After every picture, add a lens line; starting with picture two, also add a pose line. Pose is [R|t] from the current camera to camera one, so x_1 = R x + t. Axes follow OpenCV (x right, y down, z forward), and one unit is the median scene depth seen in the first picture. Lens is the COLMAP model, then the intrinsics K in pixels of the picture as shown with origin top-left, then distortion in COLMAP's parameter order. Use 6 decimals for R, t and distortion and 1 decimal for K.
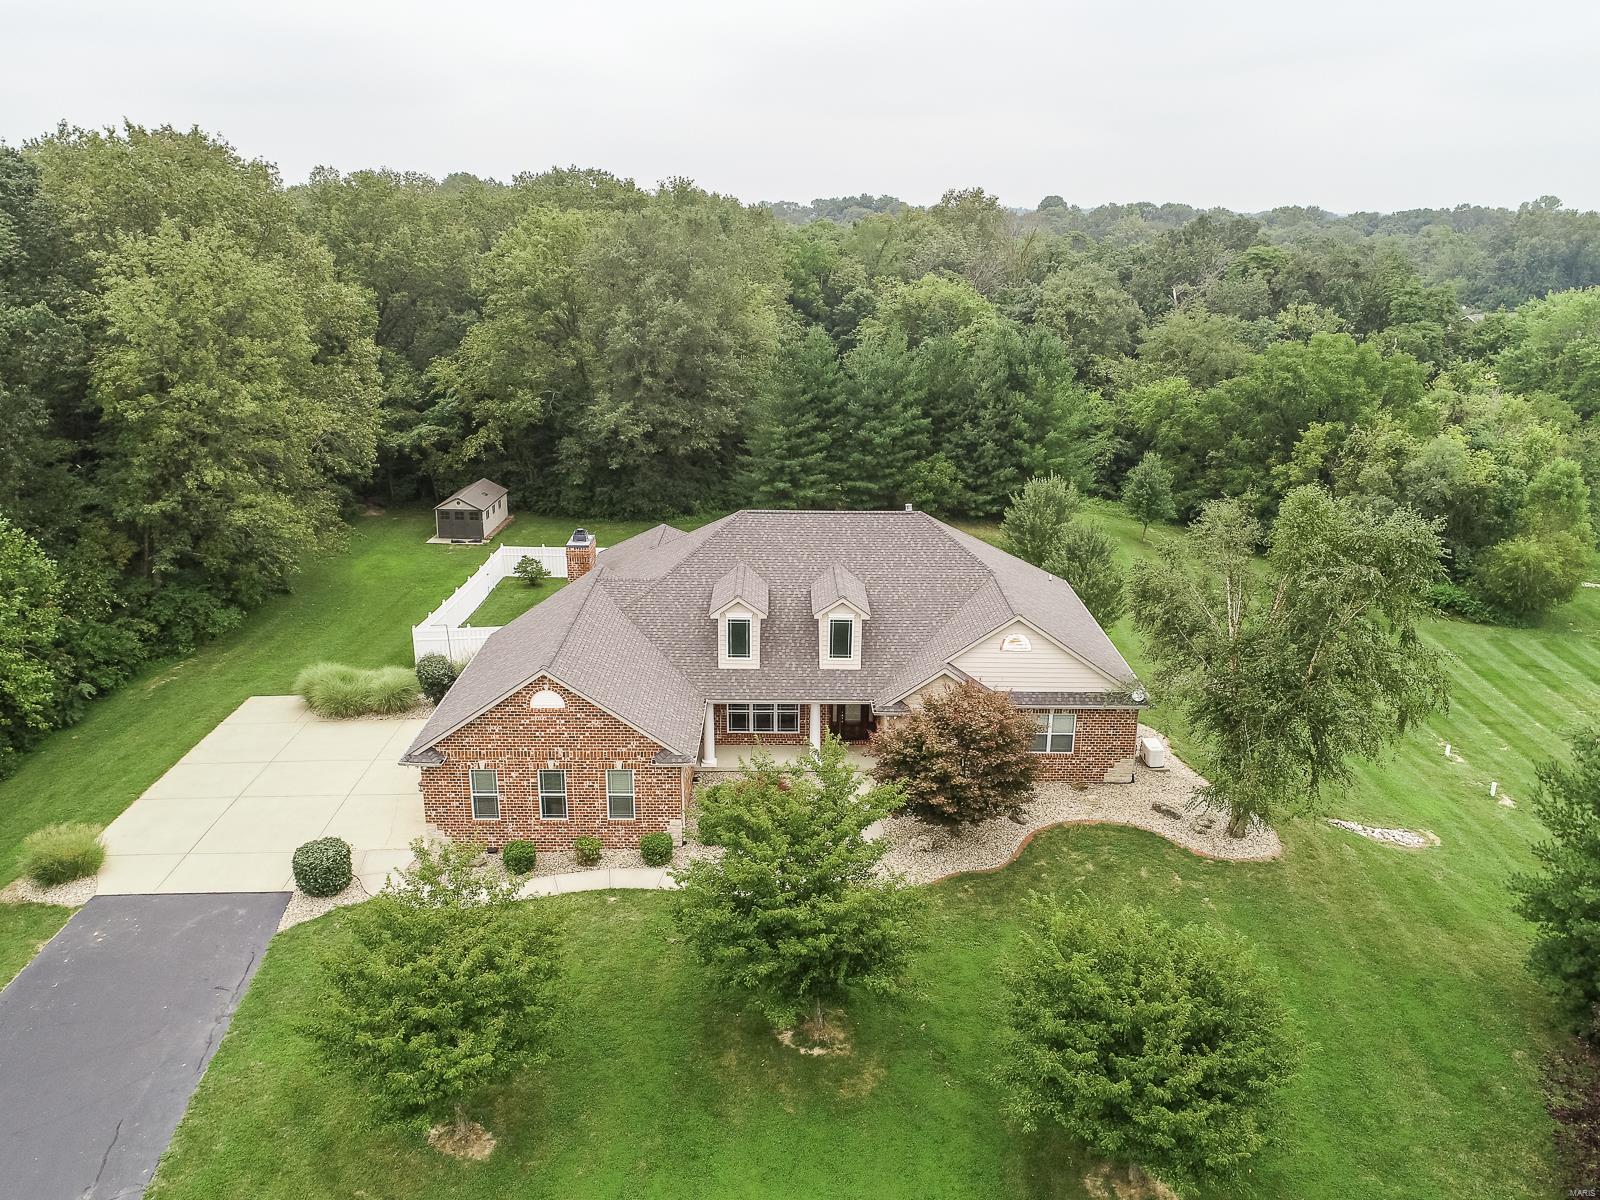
lens RADIAL K [[1220.9, 0, 812.1], [0, 1220.9, 607.7], [0, 0, 1]] dist [0.000806, -0.001870]
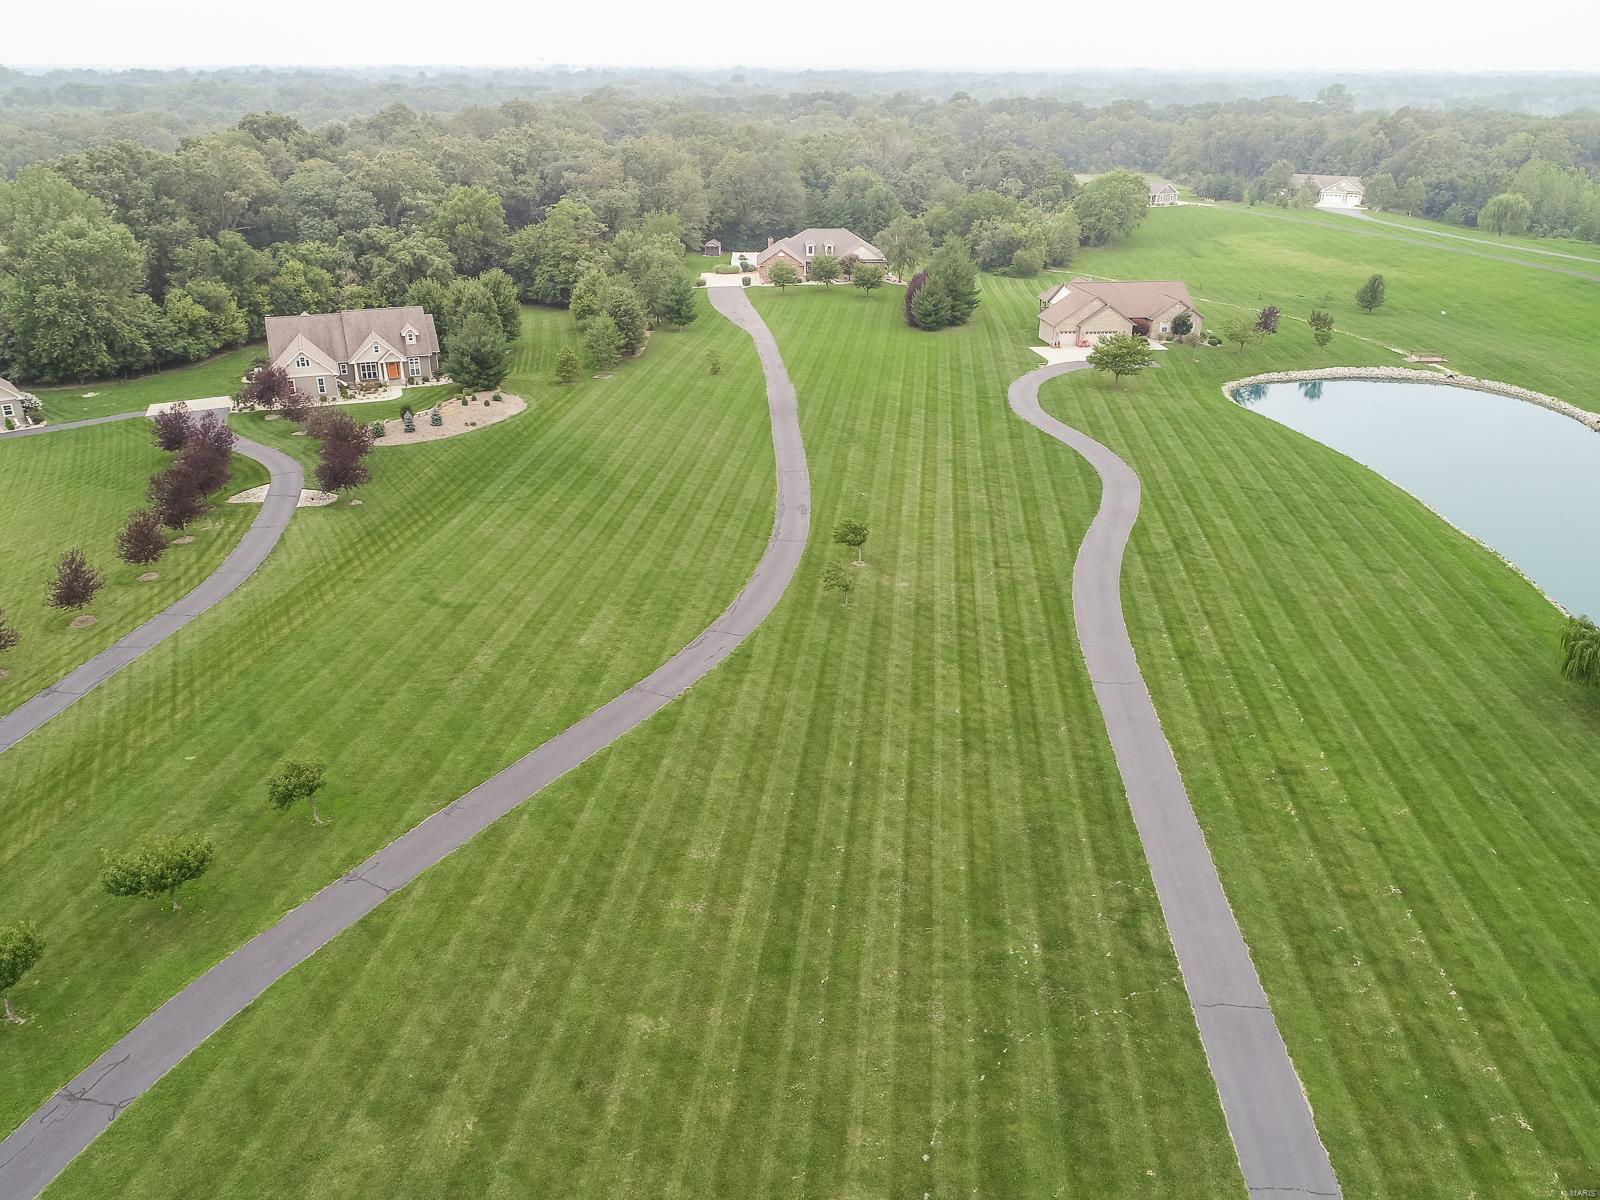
lens RADIAL K [[1183.3, 0, 800.0], [0, 1183.3, 600.0], [0, 0, 1]] dist [-0.000251, 0.000906]
pose [[0.999754, -0.011399, 0.019012, -0.180858], [0.009232, 0.993841, 0.110426, 0.798594], [-0.020153, -0.110224, 0.993702, -3.537608]]
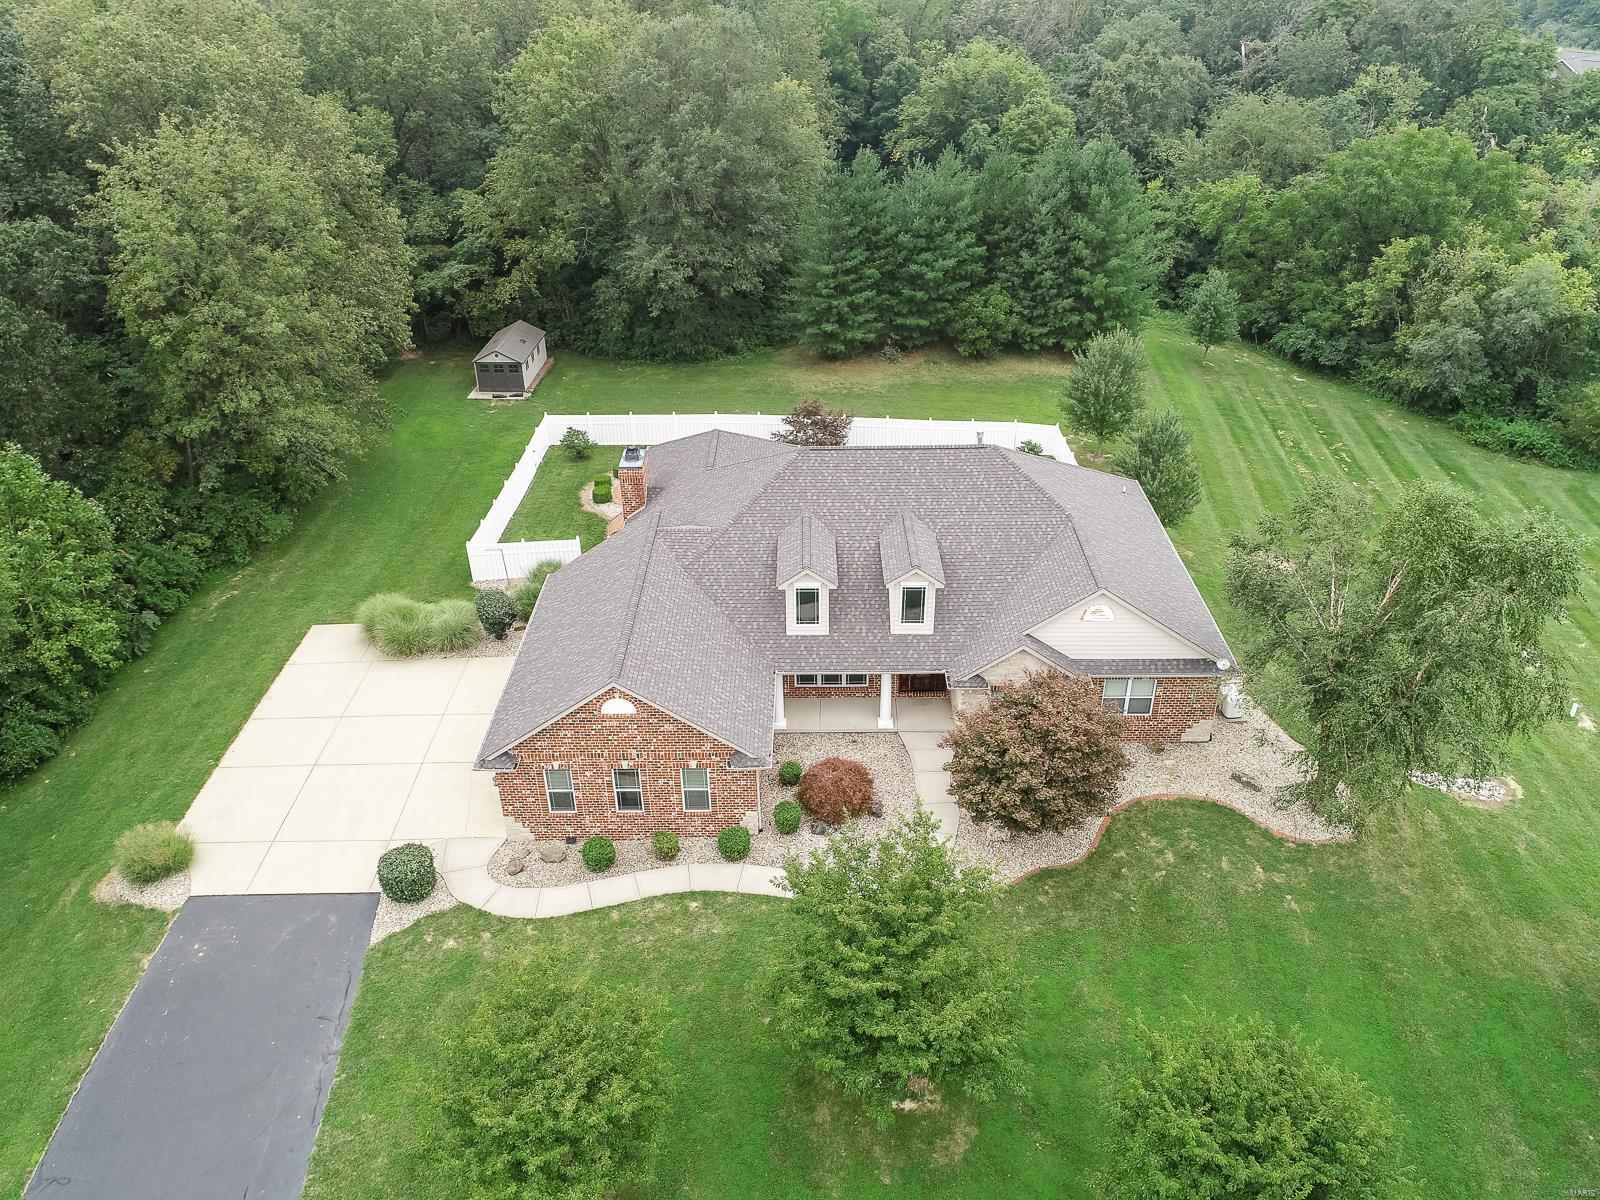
lens RADIAL K [[1183.3, 0, 800.0], [0, 1183.3, 600.0], [0, 0, 1]] dist [-0.000251, 0.000906]
pose [[0.999343, -0.009698, -0.034908, -0.026969], [0.017221, 0.974854, 0.222178, -0.152172], [0.031875, -0.222633, 0.974381, 0.072559]]
